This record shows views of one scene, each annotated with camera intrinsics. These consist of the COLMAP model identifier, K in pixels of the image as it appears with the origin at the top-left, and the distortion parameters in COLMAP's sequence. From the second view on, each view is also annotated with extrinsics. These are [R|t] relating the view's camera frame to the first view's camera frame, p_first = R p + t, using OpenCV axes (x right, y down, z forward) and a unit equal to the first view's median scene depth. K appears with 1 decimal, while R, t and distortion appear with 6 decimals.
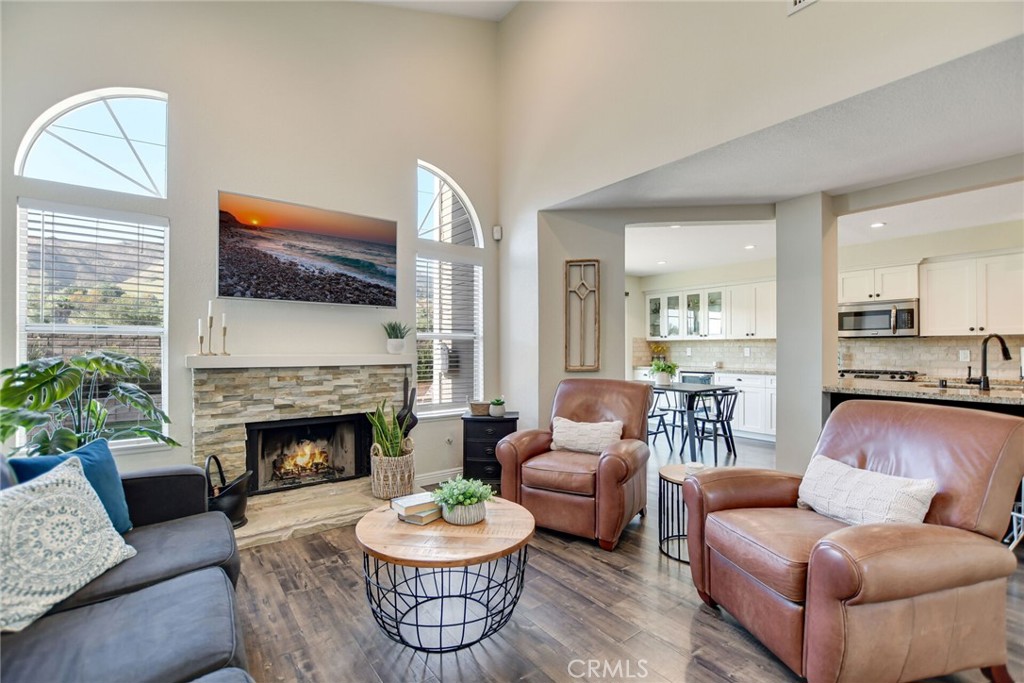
lens RADIAL K [[451.3, 0, 508.3], [0, 451.3, 345.1], [0, 0, 1]] dist [-0.025701, 0.005089]
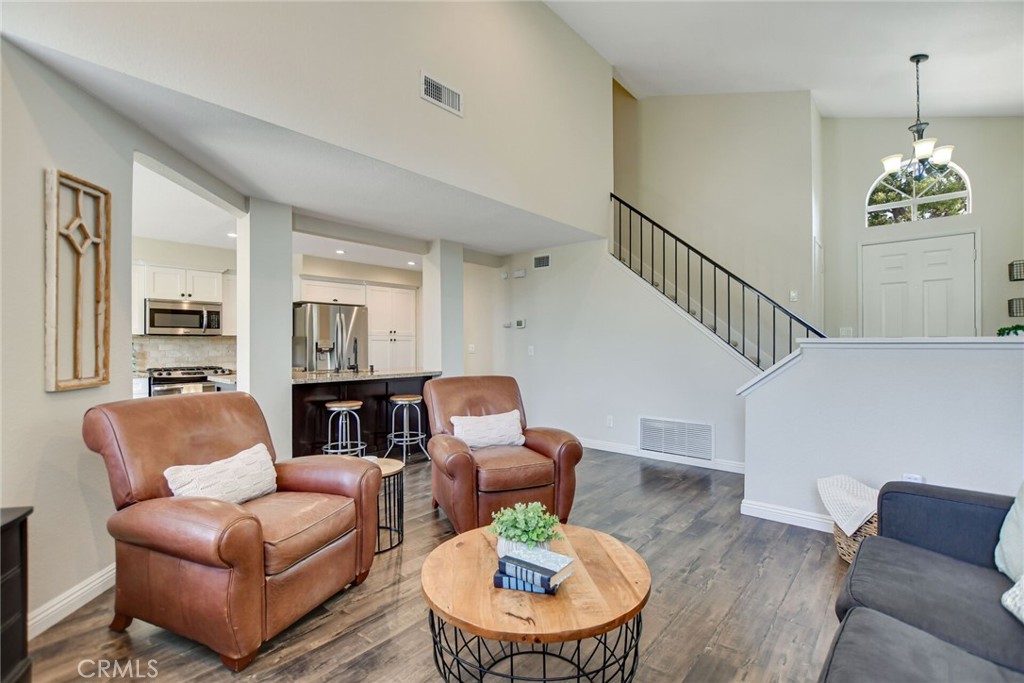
lens RADIAL K [[456.0, 0, 510.4], [0, 456.0, 348.1], [0, 0, 1]] dist [-0.023614, 0.004628]
pose [[-0.199180, -0.006089, 0.979944, -0.489846], [-0.005811, 0.999970, 0.005032, 0.003434], [-0.979946, -0.004692, -0.199210, 0.648361]]
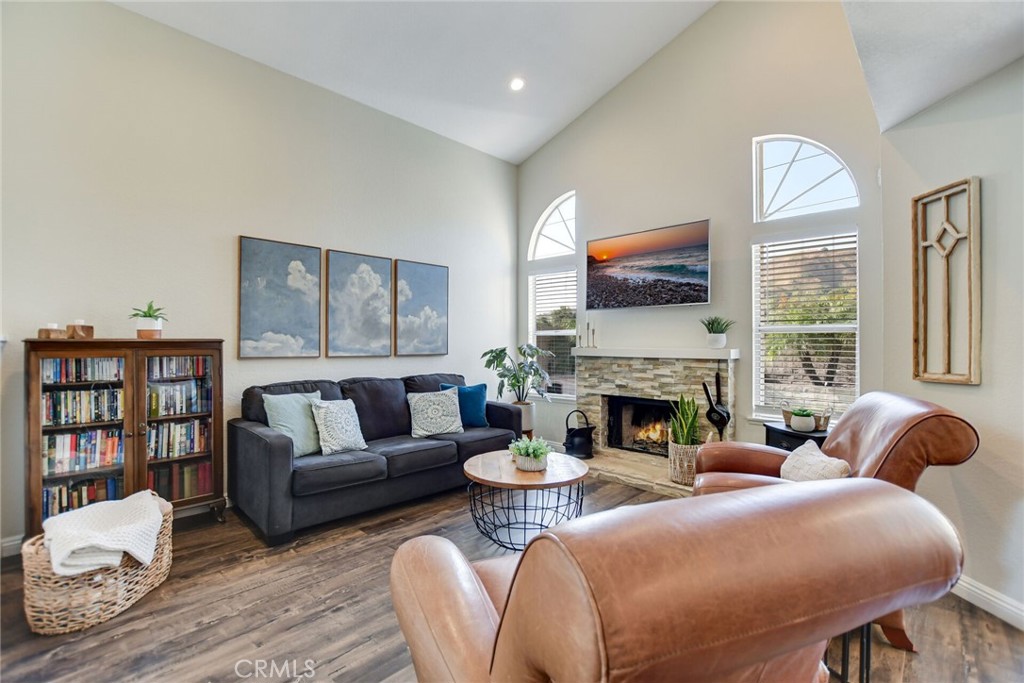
lens RADIAL K [[449.0, 0, 509.1], [0, 449.0, 337.8], [0, 0, 1]] dist [-0.022870, 0.004950]
pose [[0.151926, -0.013073, -0.988305, 0.674427], [0.006147, 0.999906, -0.012281, 0.004723], [0.988373, -0.004210, 0.151992, 0.395911]]
